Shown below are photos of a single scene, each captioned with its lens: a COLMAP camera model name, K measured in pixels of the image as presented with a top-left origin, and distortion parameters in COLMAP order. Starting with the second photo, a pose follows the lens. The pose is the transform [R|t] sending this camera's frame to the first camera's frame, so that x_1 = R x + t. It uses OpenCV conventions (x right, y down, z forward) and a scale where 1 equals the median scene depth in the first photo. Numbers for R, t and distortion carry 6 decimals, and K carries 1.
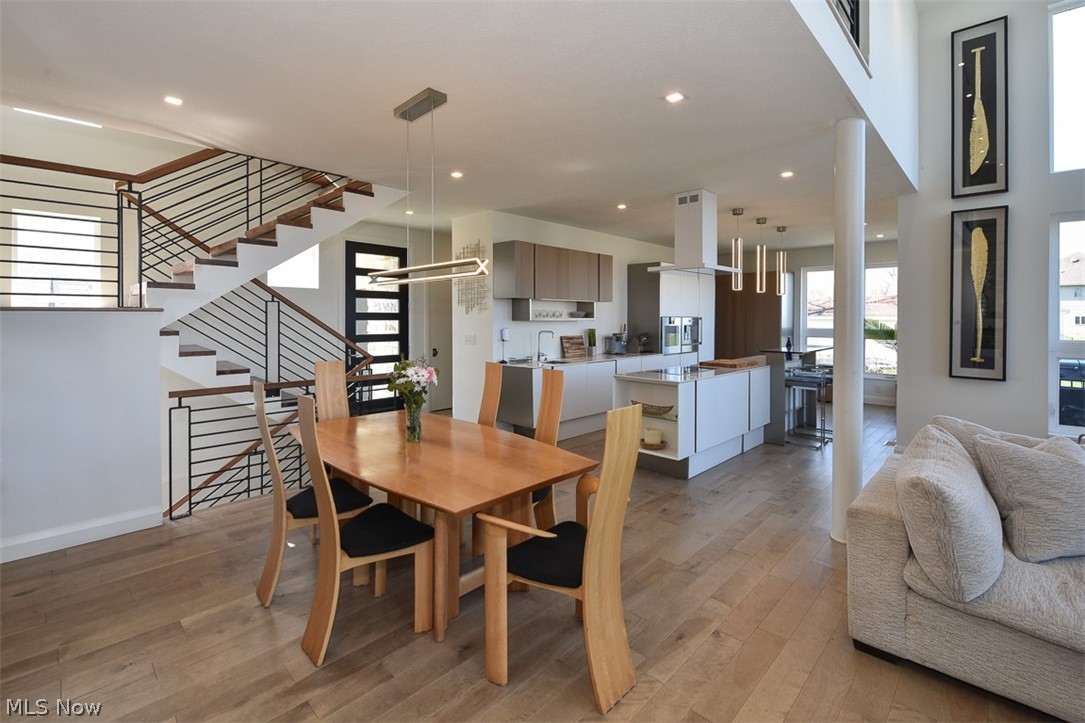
lens RADIAL K [[499.2, 0, 545.0], [0, 499.2, 320.7], [0, 0, 1]] dist [0.005085, -0.001659]
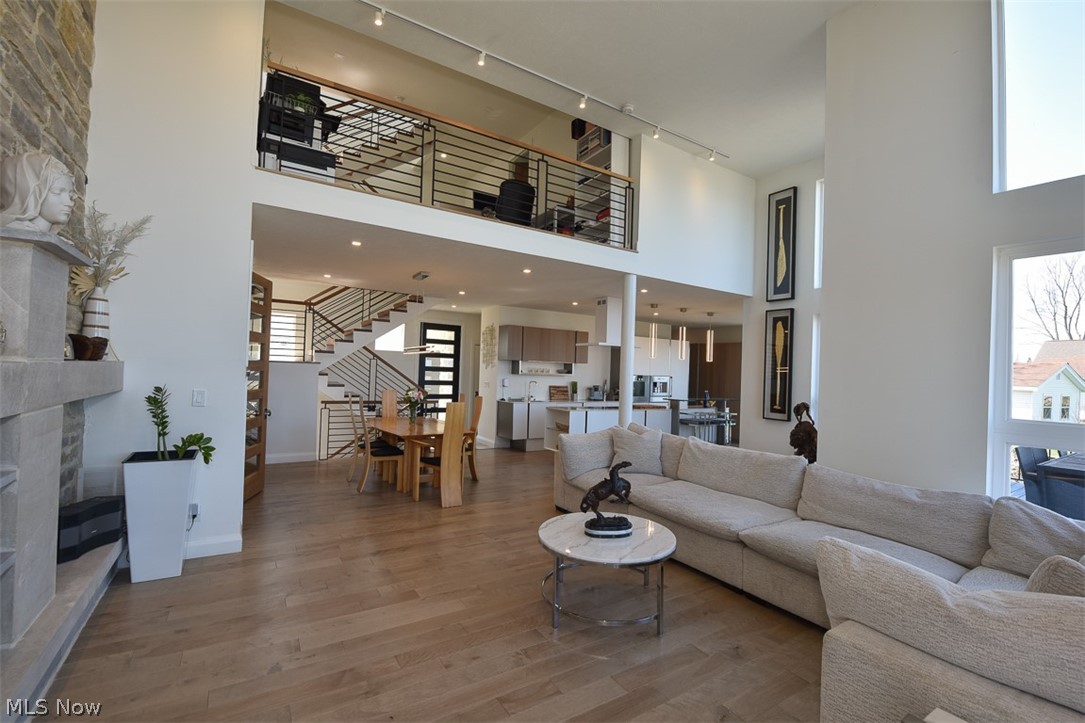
lens RADIAL K [[499.2, 0, 542.9], [0, 499.2, 362.4], [0, 0, 1]] dist [0.005085, -0.001659]
pose [[0.968225, 0.023112, -0.249010, 0.465447], [-0.030702, 0.999174, -0.026640, 0.002142], [0.248188, 0.033439, 0.968135, -0.563512]]
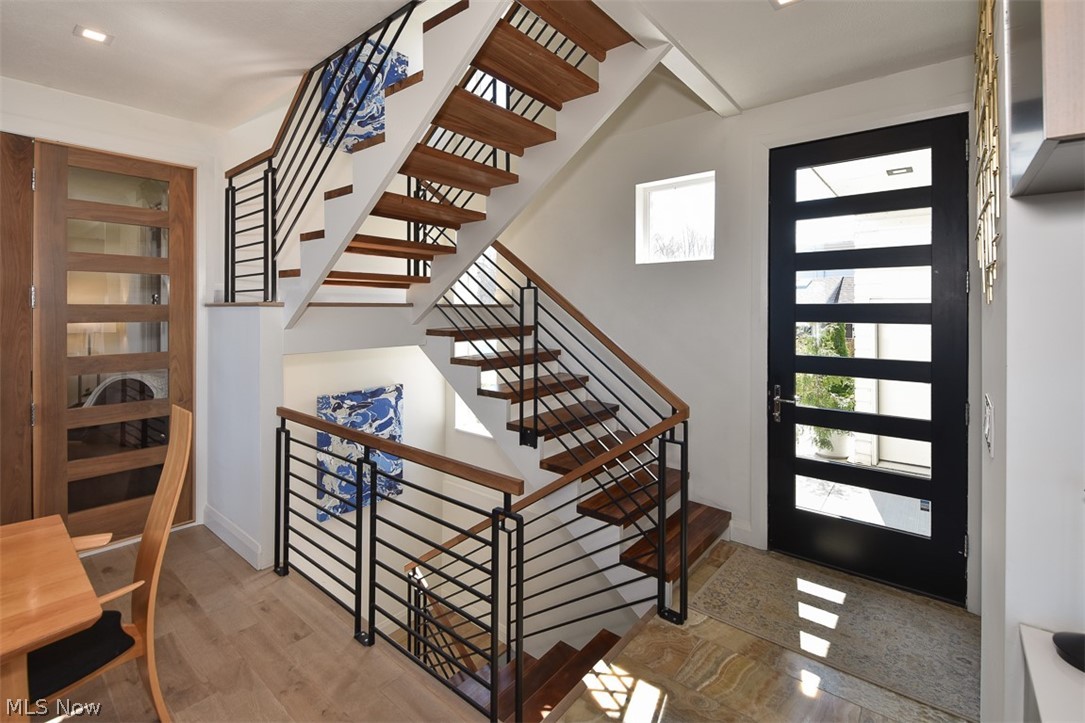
lens RADIAL K [[499.2, 0, 568.5], [0, 499.2, 307.4], [0, 0, 1]] dist [0.005085, -0.001659]
pose [[0.083809, -0.005302, -0.996468, 0.052852], [-0.008933, 0.999942, -0.006072, -0.010720], [0.996442, 0.009411, 0.083757, 0.902621]]
